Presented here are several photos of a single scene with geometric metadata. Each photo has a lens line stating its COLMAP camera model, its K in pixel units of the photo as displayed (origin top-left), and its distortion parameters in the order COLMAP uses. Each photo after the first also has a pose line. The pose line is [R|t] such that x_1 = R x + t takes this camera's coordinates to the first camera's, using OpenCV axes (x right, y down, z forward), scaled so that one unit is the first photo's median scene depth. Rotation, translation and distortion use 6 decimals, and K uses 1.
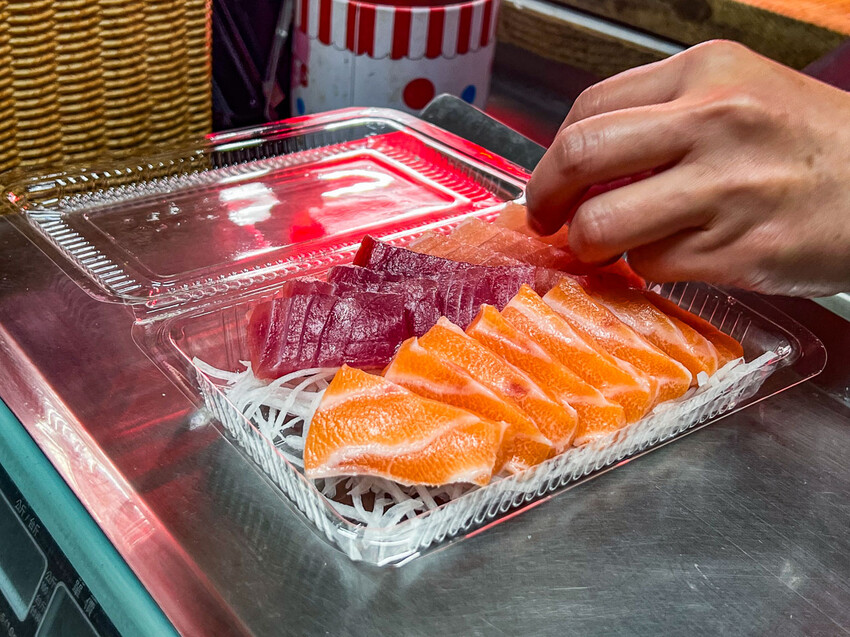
lens RADIAL K [[1229.6, 0, 425.0], [0, 1229.6, 318.5], [0, 0, 1]] dist [0.159823, 0.012410]
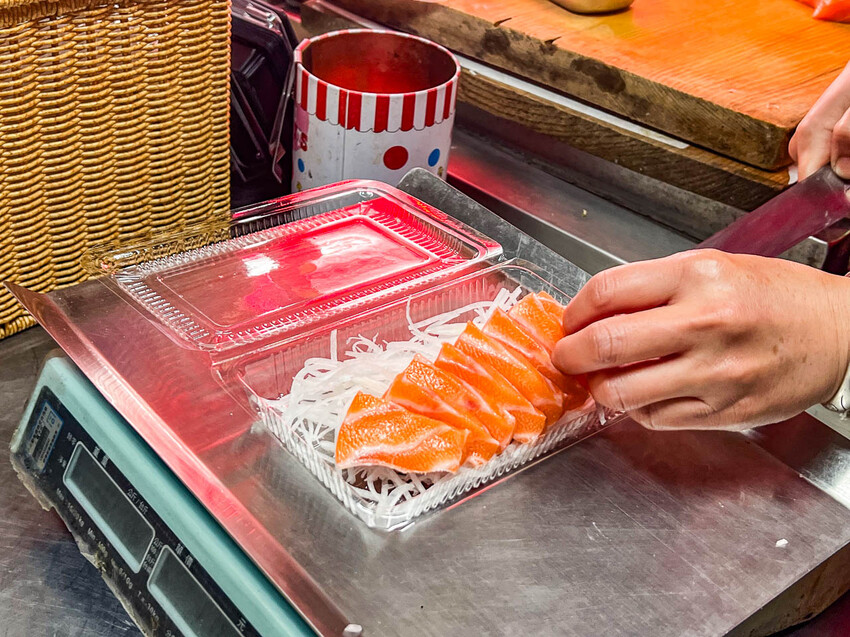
lens RADIAL K [[1102.6, 0, 425.0], [0, 1102.6, 318.5], [0, 0, 1]] dist [0.229006, -0.023831]
pose [[0.999475, -0.017928, 0.027001, -0.010487], [0.017601, 0.999769, 0.012297, -0.035702], [-0.027216, -0.011816, 0.999560, -0.174196]]
